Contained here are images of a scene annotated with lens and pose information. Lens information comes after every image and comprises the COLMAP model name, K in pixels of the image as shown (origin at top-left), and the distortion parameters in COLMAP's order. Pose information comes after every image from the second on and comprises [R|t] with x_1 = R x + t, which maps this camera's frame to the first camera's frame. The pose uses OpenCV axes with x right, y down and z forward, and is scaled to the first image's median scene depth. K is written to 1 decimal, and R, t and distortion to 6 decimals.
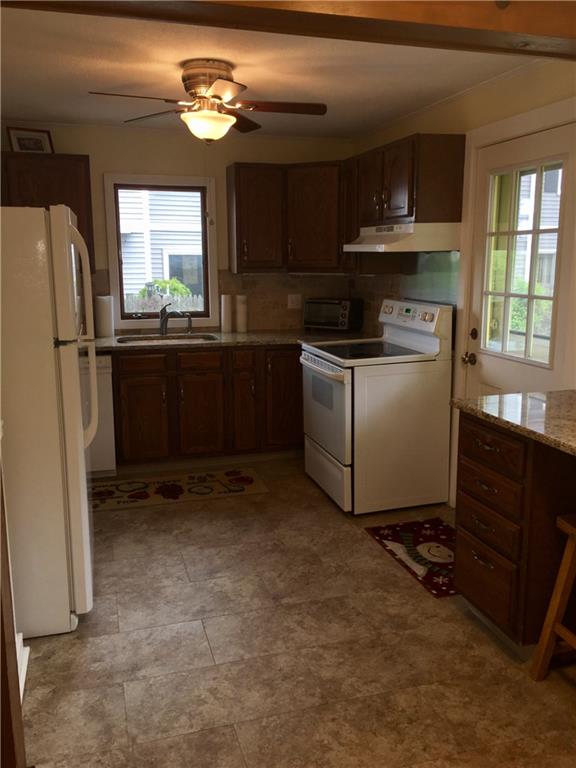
lens RADIAL K [[648.6, 0, 289.6], [0, 648.6, 382.4], [0, 0, 1]] dist [0.007031, -0.035195]
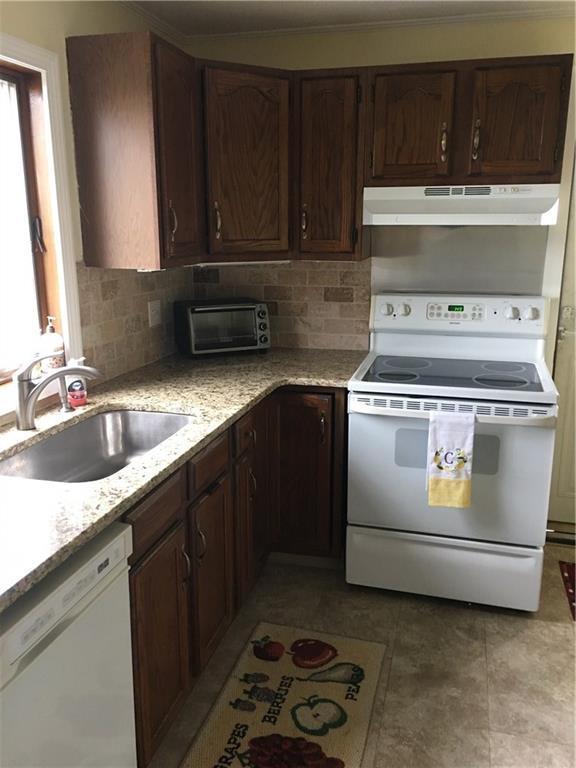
lens RADIAL K [[648.6, 0, 287.0], [0, 648.6, 384.7], [0, 0, 1]] dist [0.007031, -0.035195]
pose [[0.542381, -0.205048, 0.814726, -0.499028], [0.163794, 0.976958, 0.136837, -0.150892], [-0.824011, 0.059230, 0.563469, 0.727581]]
